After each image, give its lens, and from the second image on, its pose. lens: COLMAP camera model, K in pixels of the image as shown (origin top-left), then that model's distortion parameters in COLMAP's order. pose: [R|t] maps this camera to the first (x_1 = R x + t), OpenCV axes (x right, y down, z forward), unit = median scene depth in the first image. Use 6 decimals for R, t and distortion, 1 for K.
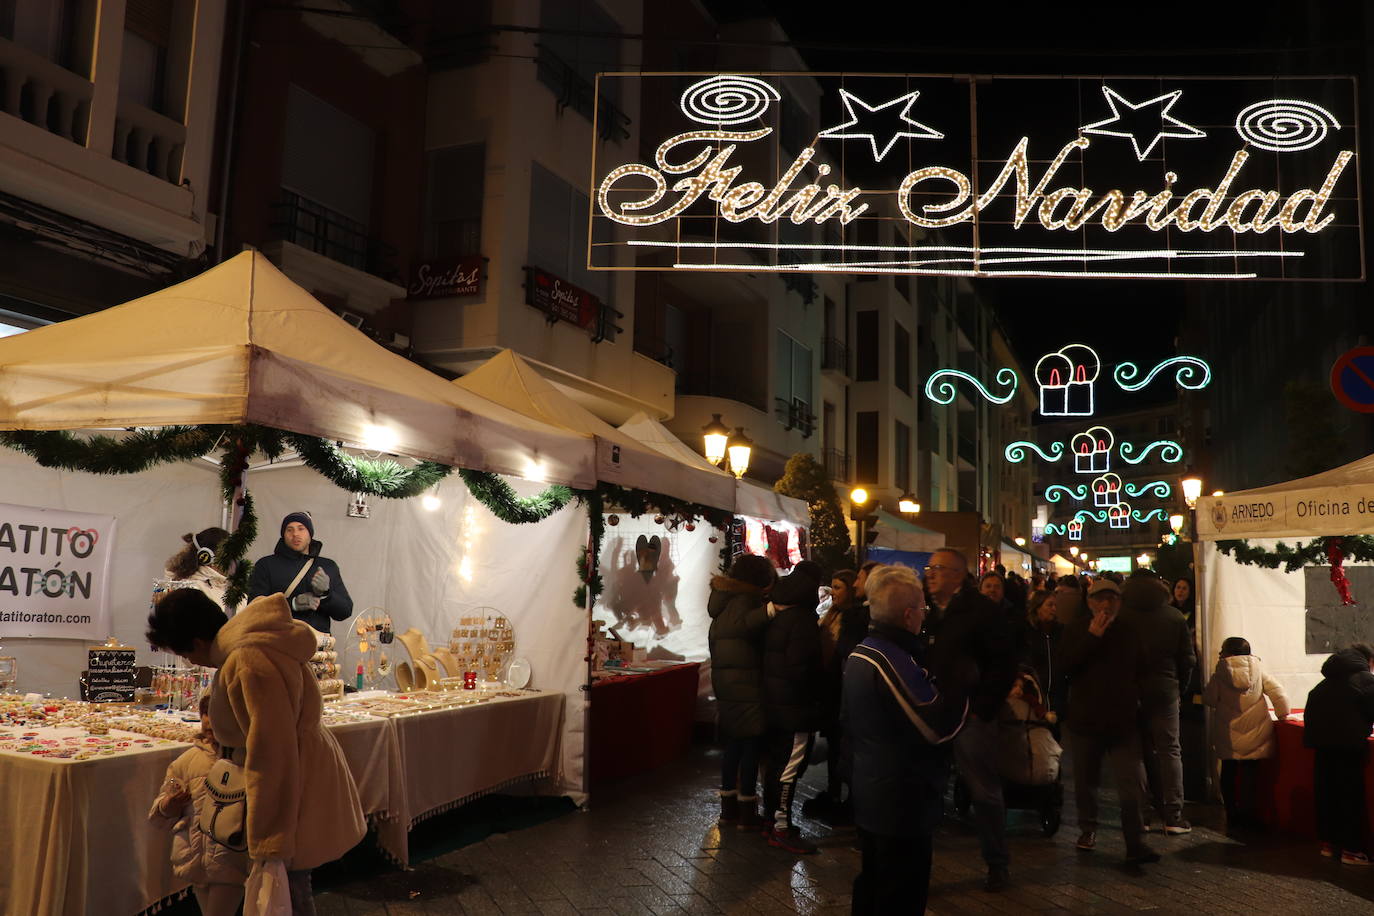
lens RADIAL K [[1142.3, 0, 682.2], [0, 1142.3, 461.8], [0, 0, 1]] dist [-0.185654, 0.169858]
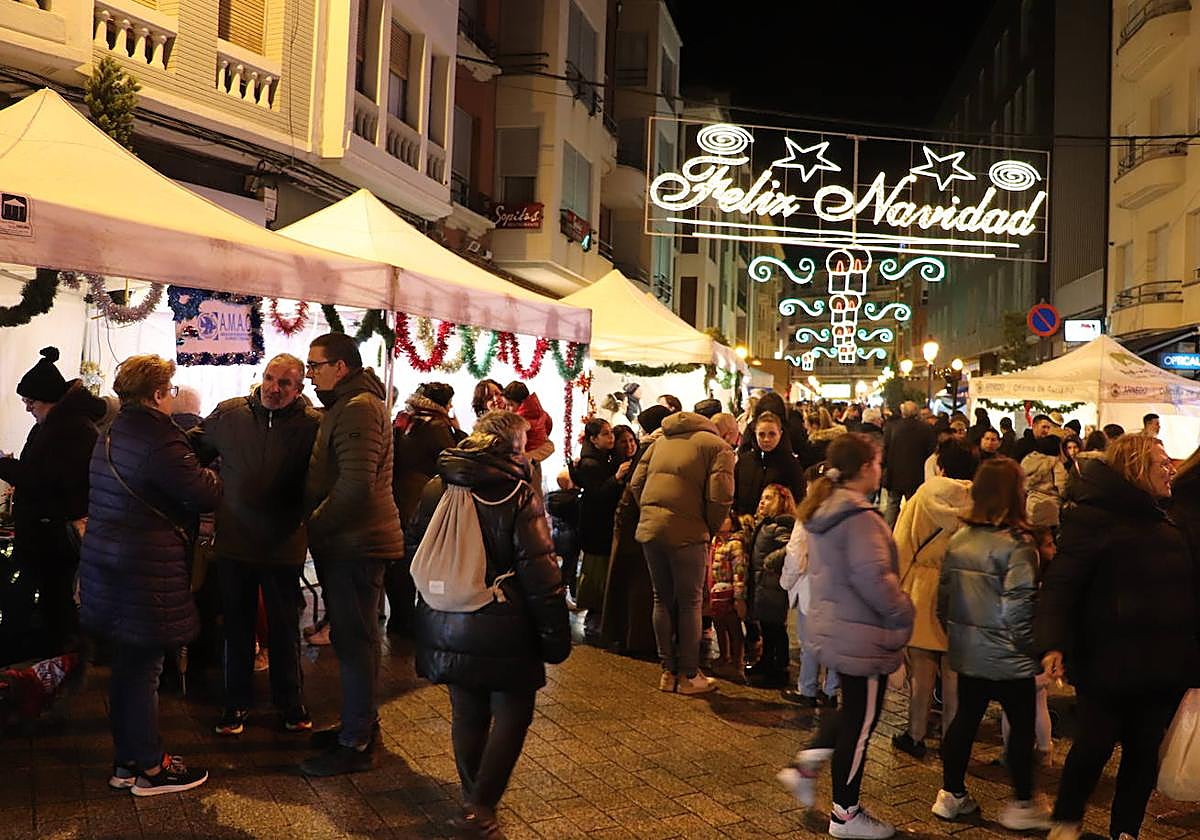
lens RADIAL K [[1084.5, 0, 600.0], [0, 1084.5, 420.0], [0, 0, 1]] dist [-0.211244, 0.202153]
pose [[0.984677, 0.009514, 0.174126, -0.447752], [-0.031601, 0.991714, 0.124516, -0.088513], [-0.171498, -0.128110, 0.976819, -0.677052]]
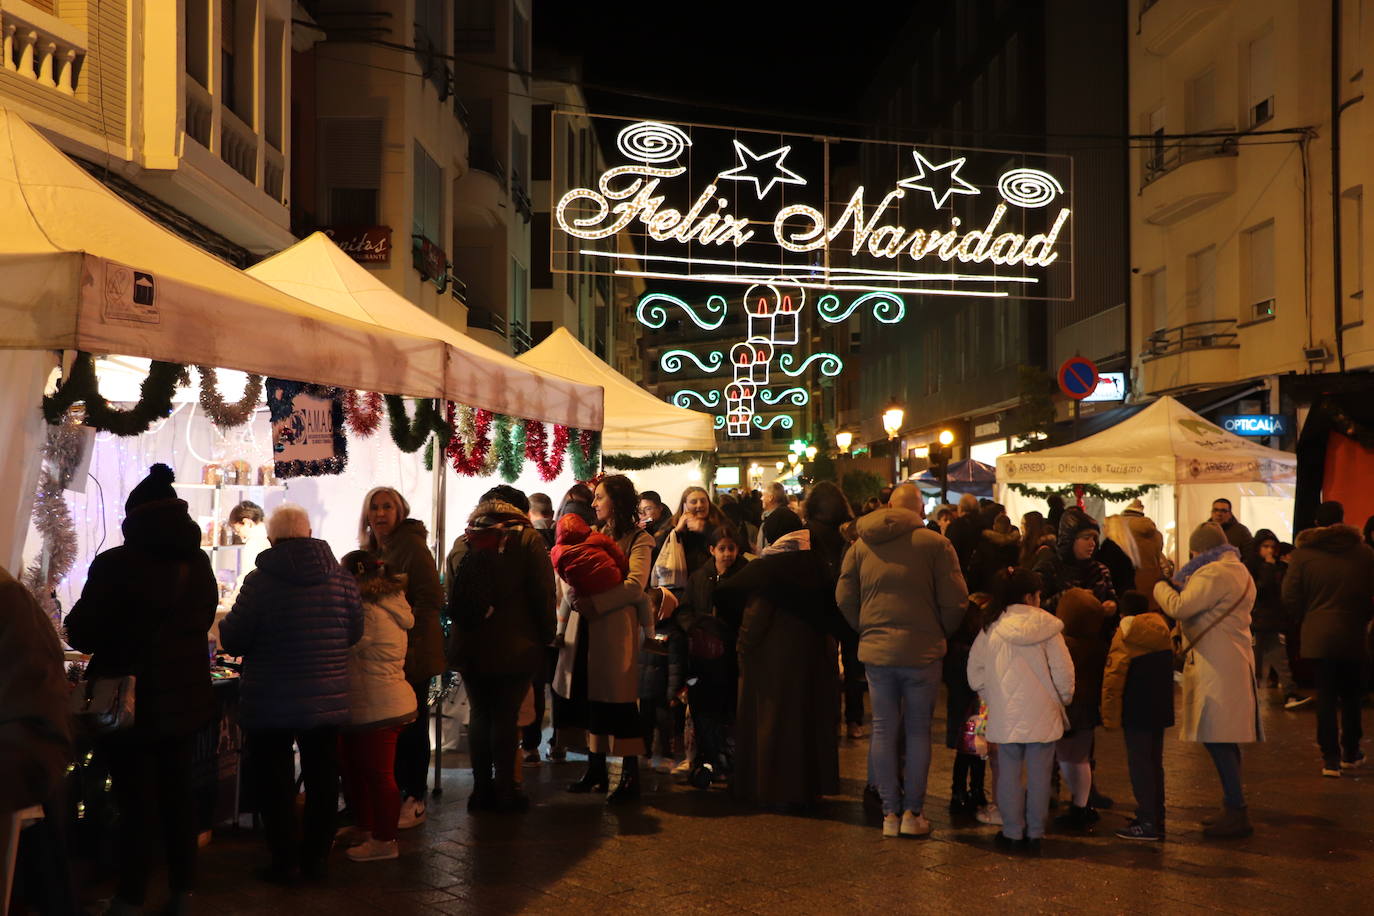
lens RADIAL K [[1599.3, 0, 687.7], [0, 1599.3, 419.6], [0, 0, 1]] dist [-0.032345, 0.040563]
pose [[0.924901, 0.000722, 0.380207, -0.638430], [-0.022839, 0.998298, 0.053661, -0.102942], [-0.379521, -0.058315, 0.923343, -0.761476]]
